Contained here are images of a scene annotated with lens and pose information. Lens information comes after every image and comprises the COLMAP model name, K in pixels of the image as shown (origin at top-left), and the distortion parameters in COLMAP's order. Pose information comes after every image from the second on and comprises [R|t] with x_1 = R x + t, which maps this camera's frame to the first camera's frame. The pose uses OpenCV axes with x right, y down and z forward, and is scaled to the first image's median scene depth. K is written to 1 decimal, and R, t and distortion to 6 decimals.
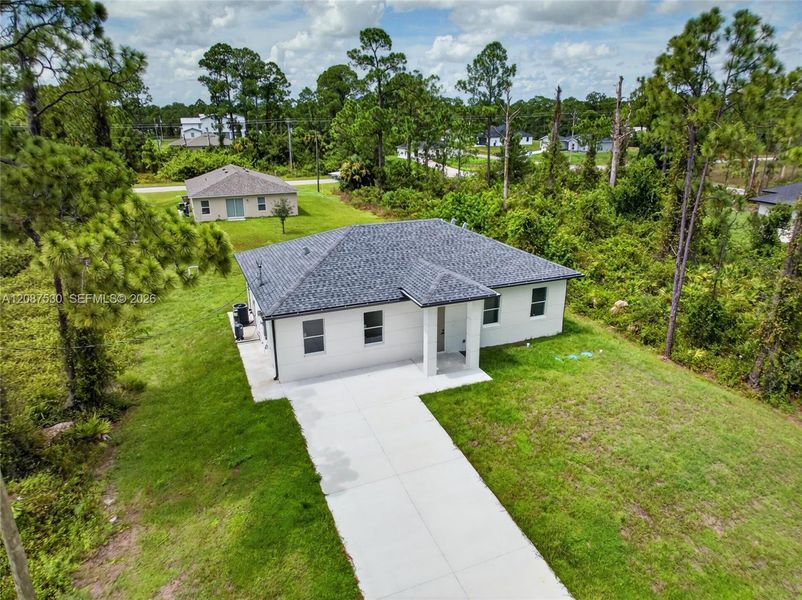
lens RADIAL K [[560.7, 0, 406.8], [0, 560.7, 303.1], [0, 0, 1]] dist [-0.001205, 0.002375]
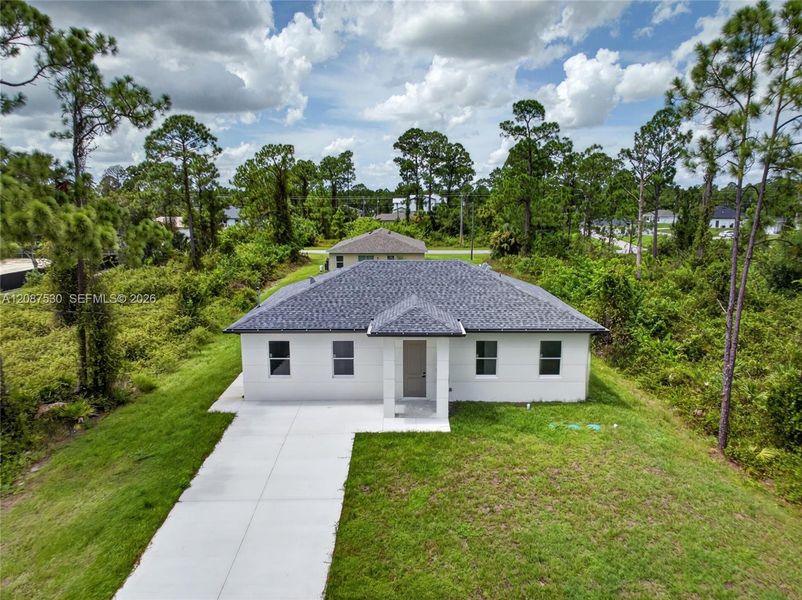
lens RADIAL K [[560.7, 0, 402.5], [0, 560.7, 300.9], [0, 0, 1]] dist [-0.001205, 0.002375]
pose [[0.922511, 0.071553, -0.379281, 0.305000], [-0.127647, 0.983930, -0.124848, 0.041694], [0.364253, 0.163588, 0.916820, 0.113597]]
